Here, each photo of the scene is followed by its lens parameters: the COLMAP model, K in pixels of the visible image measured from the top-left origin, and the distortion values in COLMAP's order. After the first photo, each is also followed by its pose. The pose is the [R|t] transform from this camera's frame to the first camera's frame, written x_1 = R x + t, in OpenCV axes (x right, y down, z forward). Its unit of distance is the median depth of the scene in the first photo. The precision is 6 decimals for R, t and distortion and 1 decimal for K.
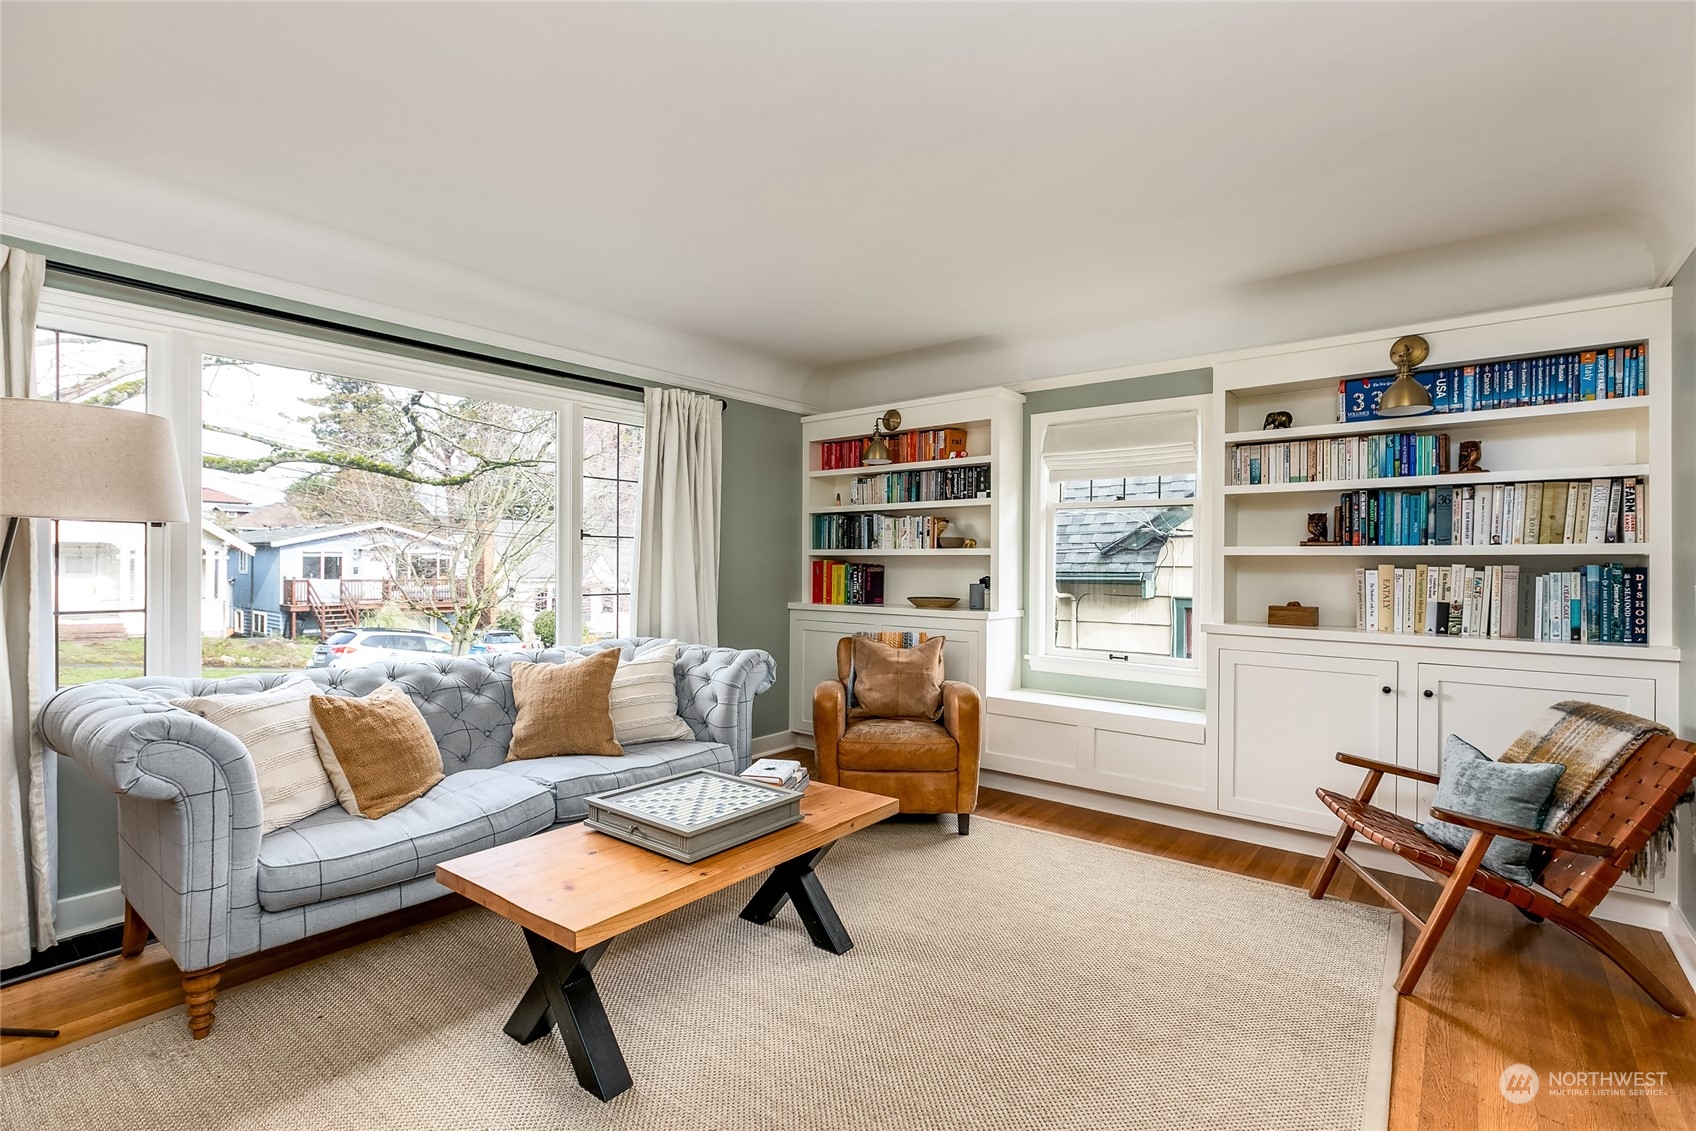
lens RADIAL K [[770.5, 0, 843.0], [0, 770.5, 571.1], [0, 0, 1]] dist [0.000880, 0.000462]
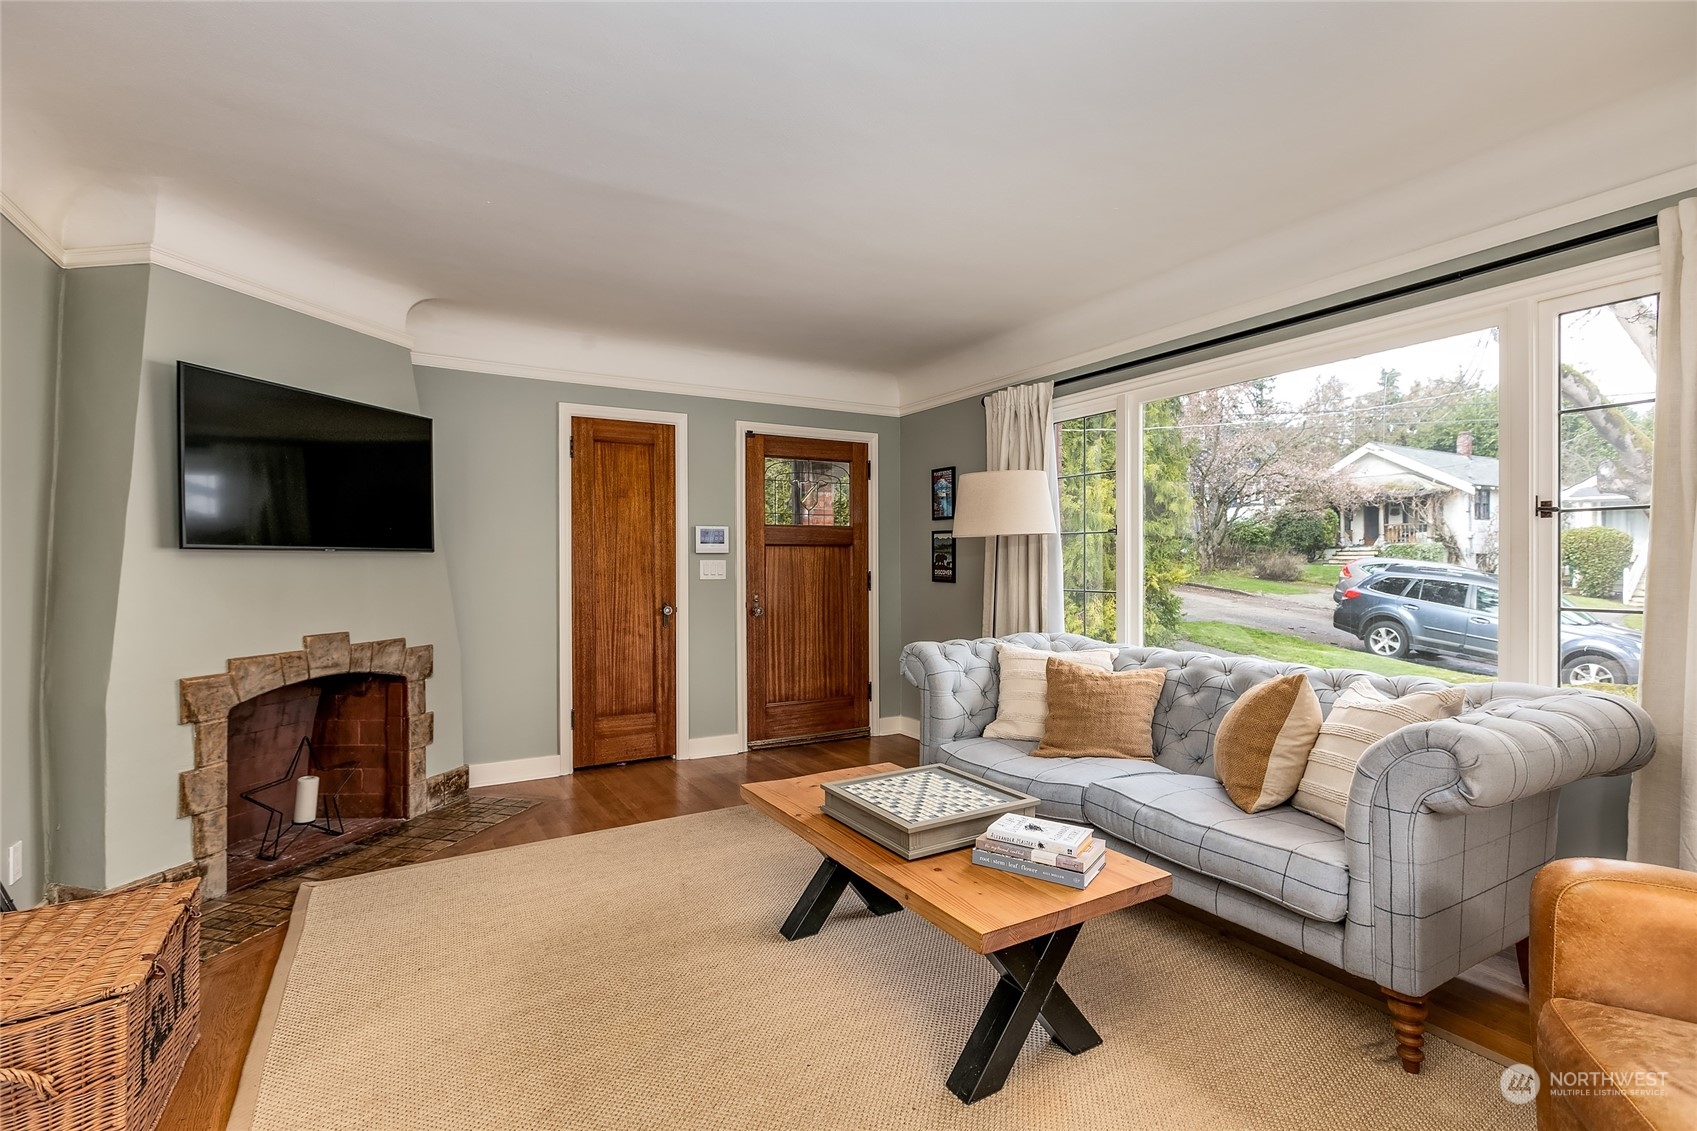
lens RADIAL K [[771.0, 0, 843.5], [0, 771.0, 571.1], [0, 0, 1]] dist [0.000880, 0.000462]
pose [[-0.352655, 0.004409, -0.935743, 0.364910], [-0.008983, 0.999927, 0.008096, 0.001041], [0.935710, 0.011261, -0.352589, 0.590500]]
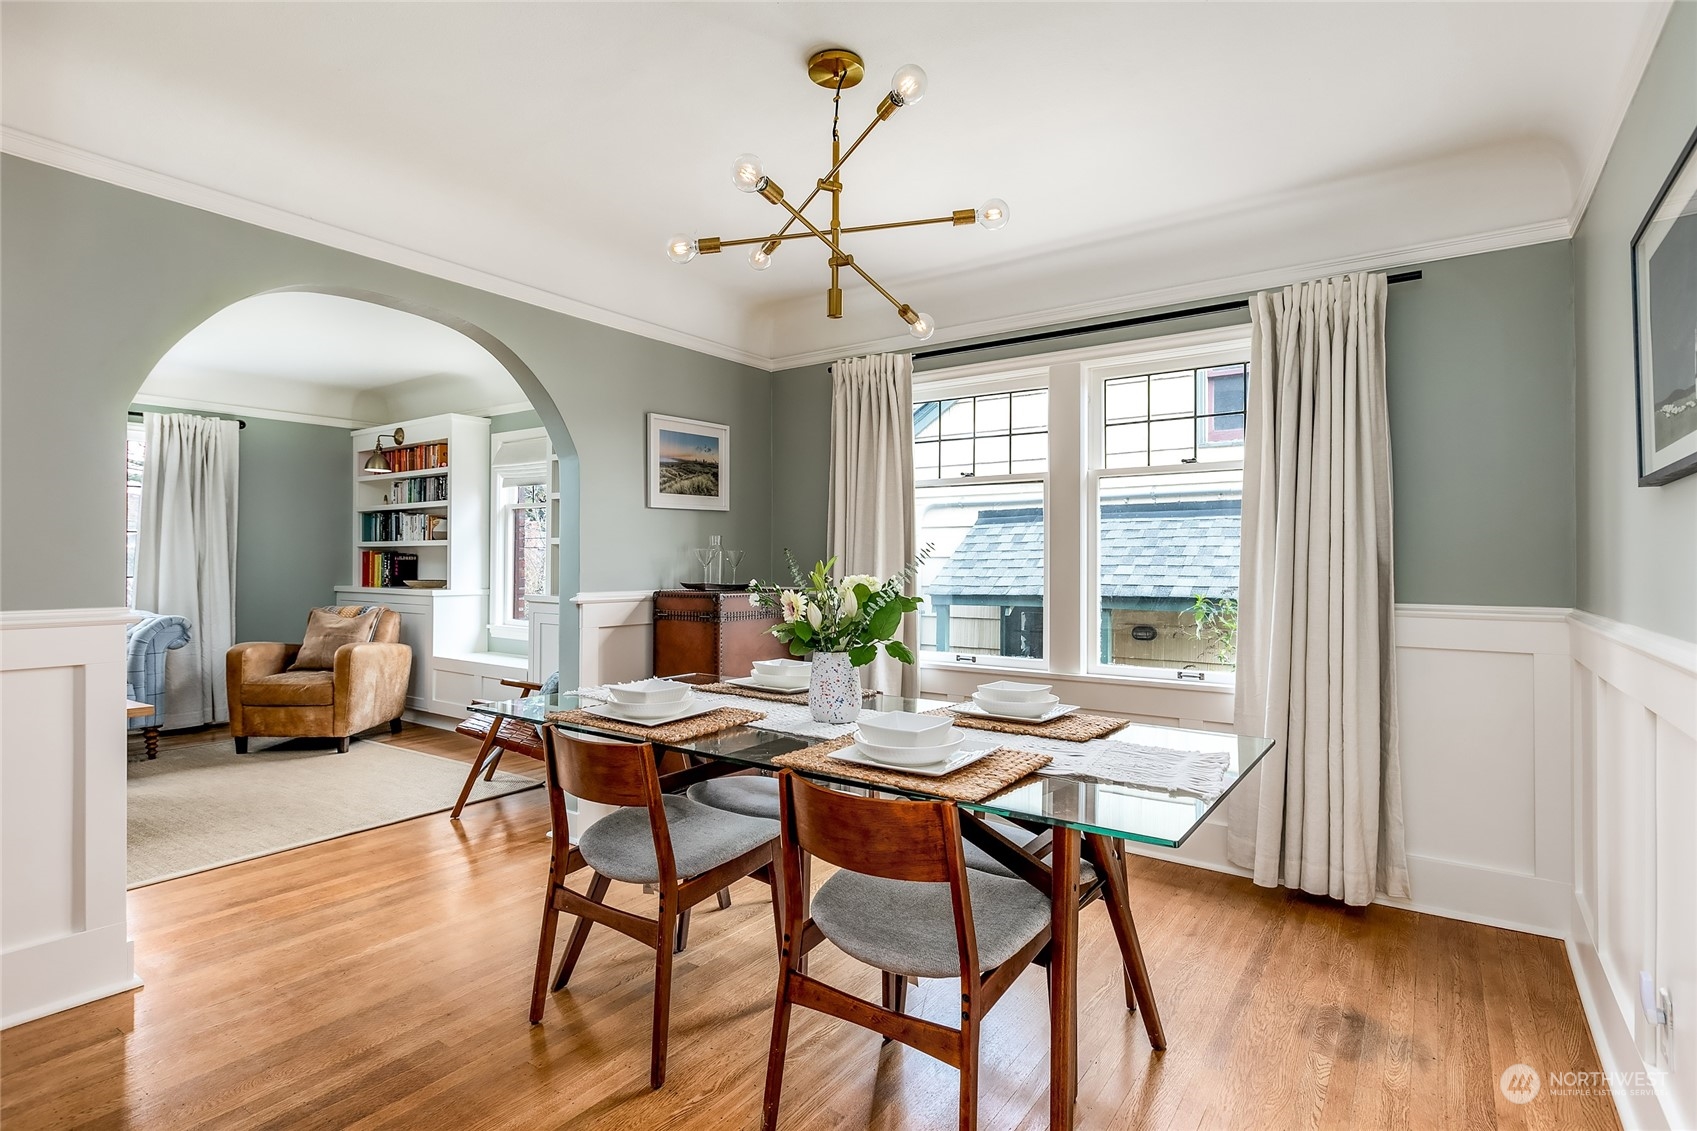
lens RADIAL K [[830.0, 0, 848.5], [0, 830.0, 565.5], [0, 0, 1]] dist [-0.000881, 0.000081]
pose [[0.998320, -0.001195, 0.057920, 0.709819], [0.001401, 0.999993, -0.003503, 0.016378], [-0.057916, 0.003579, 0.998315, -0.366668]]
